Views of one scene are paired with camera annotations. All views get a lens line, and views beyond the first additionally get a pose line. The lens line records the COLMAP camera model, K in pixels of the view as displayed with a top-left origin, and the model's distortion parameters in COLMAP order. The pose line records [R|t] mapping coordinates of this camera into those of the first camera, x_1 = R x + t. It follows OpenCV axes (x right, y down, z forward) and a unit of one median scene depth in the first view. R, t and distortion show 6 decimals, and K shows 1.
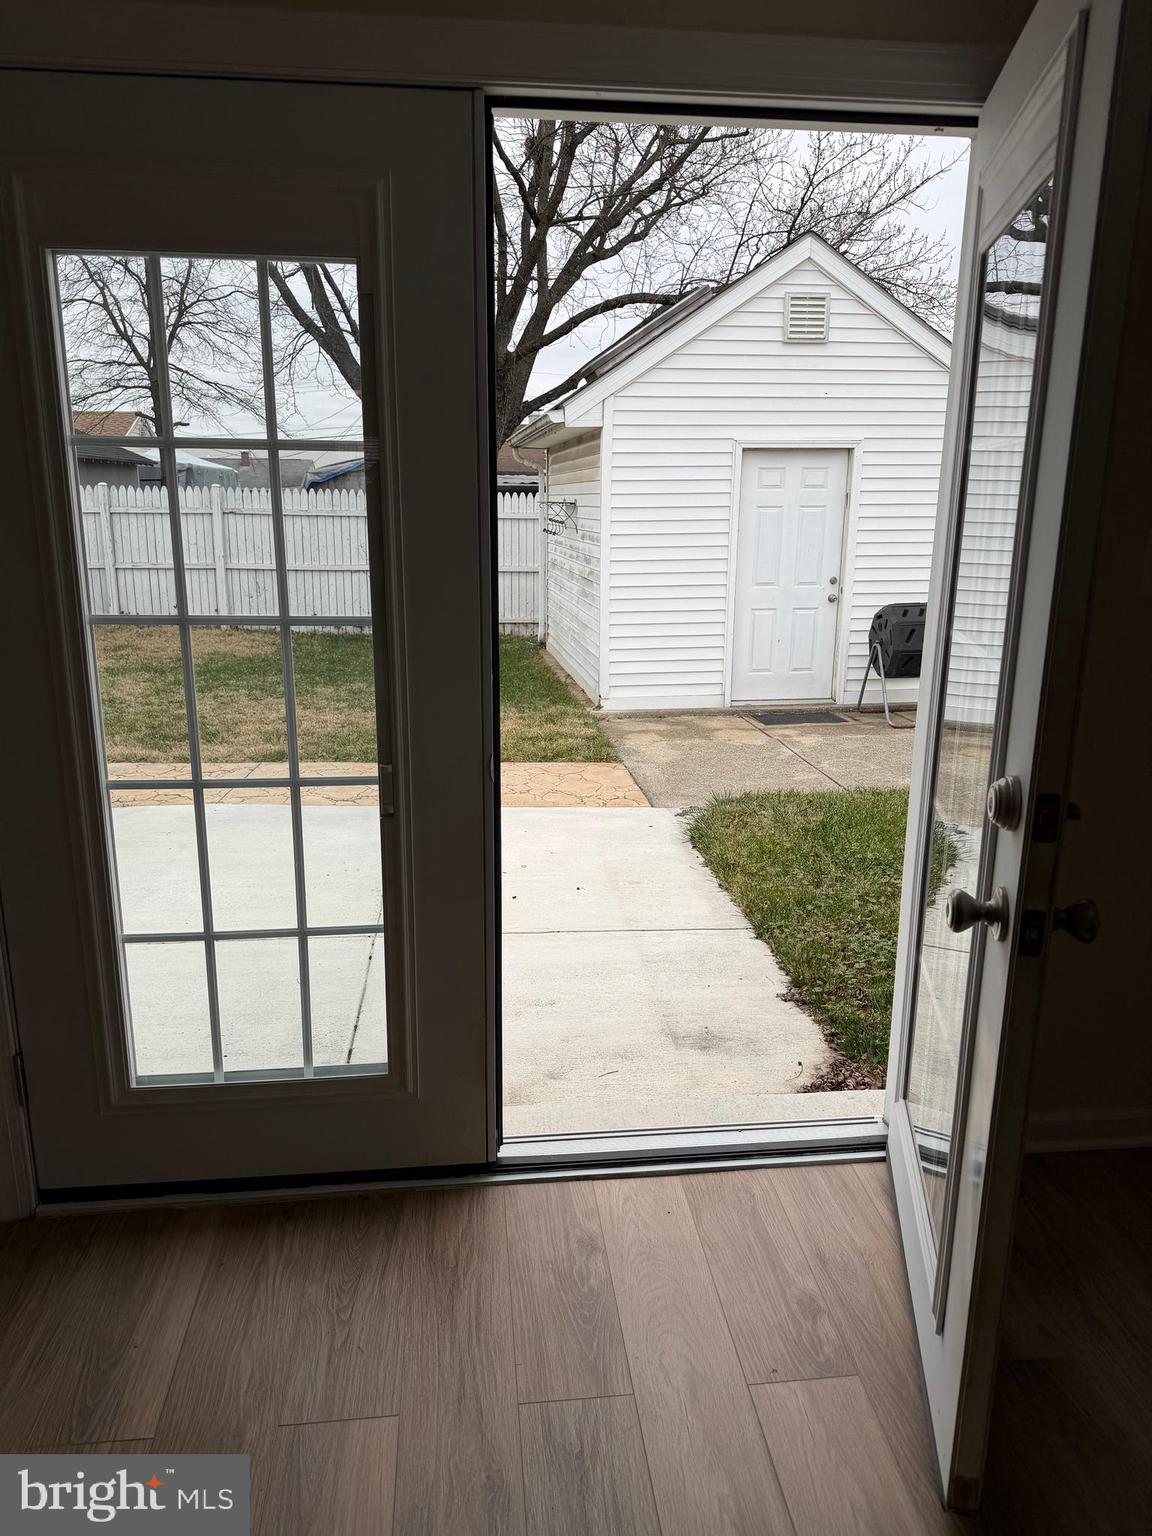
lens RADIAL K [[1066.8, 0, 574.3], [0, 1066.8, 765.8], [0, 0, 1]] dist [0.066398, -0.091868]
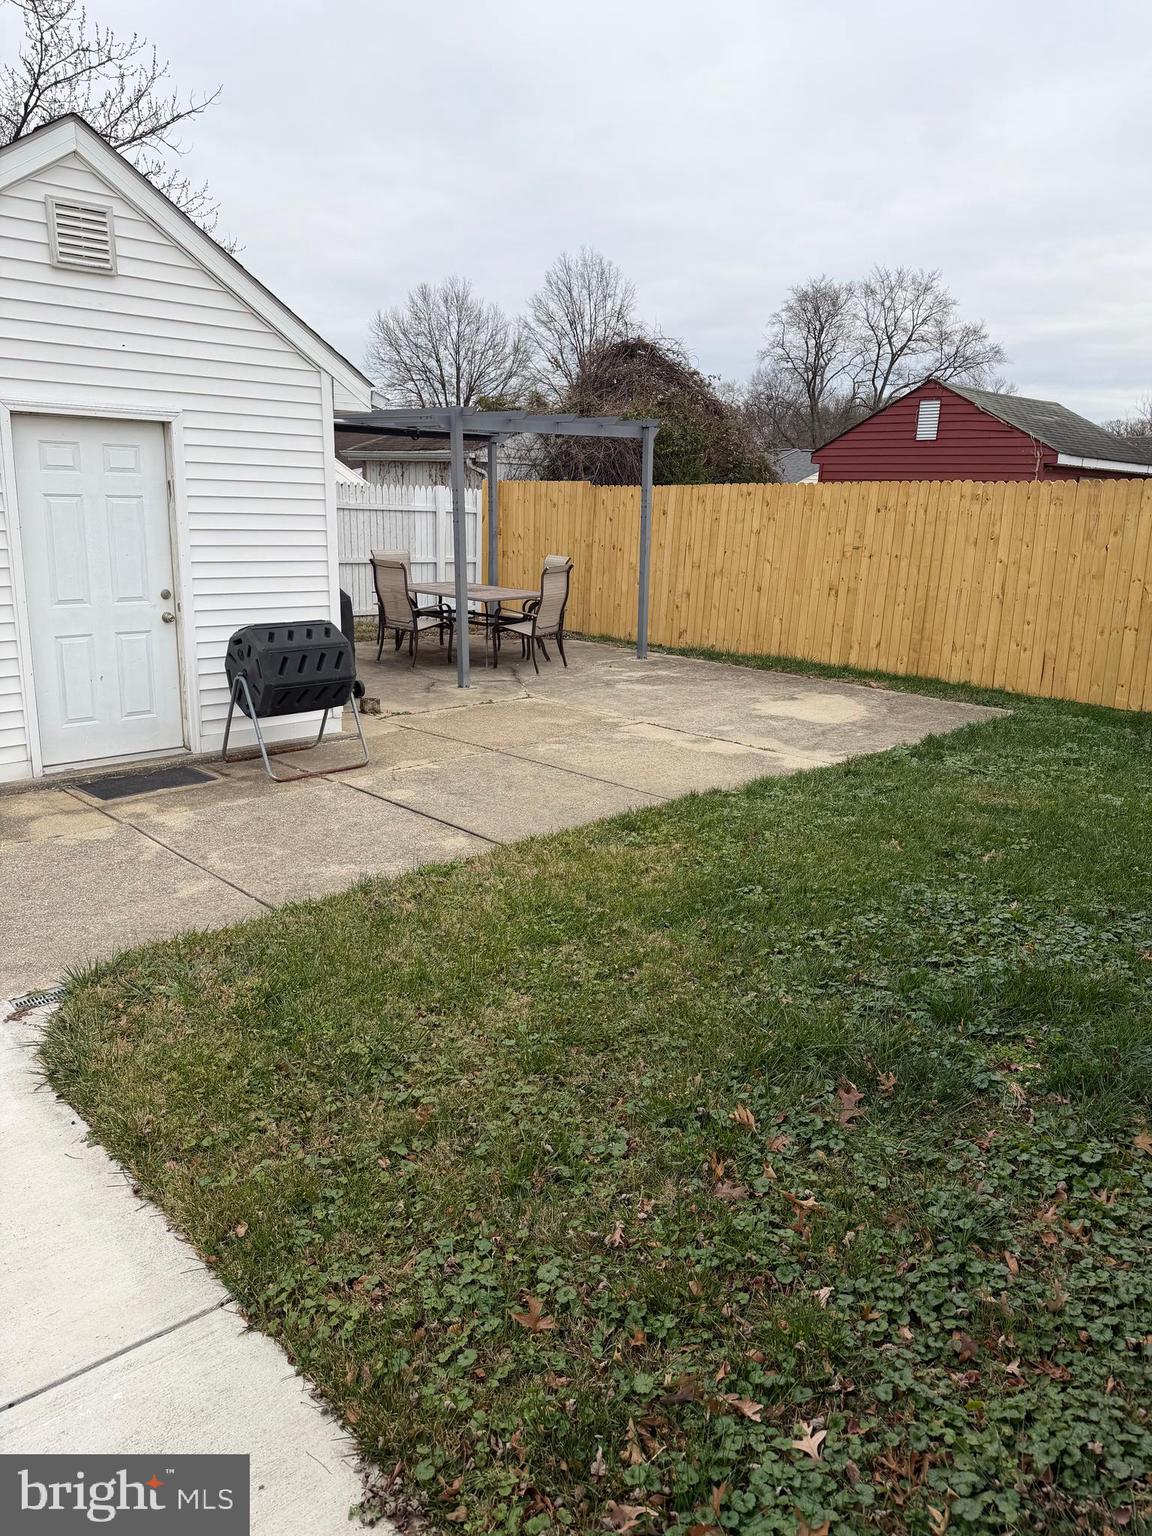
lens RADIAL K [[1071.7, 0, 586.0], [0, 1071.7, 769.5], [0, 0, 1]] dist [0.037571, -0.043161]
pose [[0.795521, -0.128626, 0.592117, 0.008535], [0.117102, 0.991422, 0.058039, -0.056290], [-0.594503, 0.023167, 0.803760, 0.198677]]
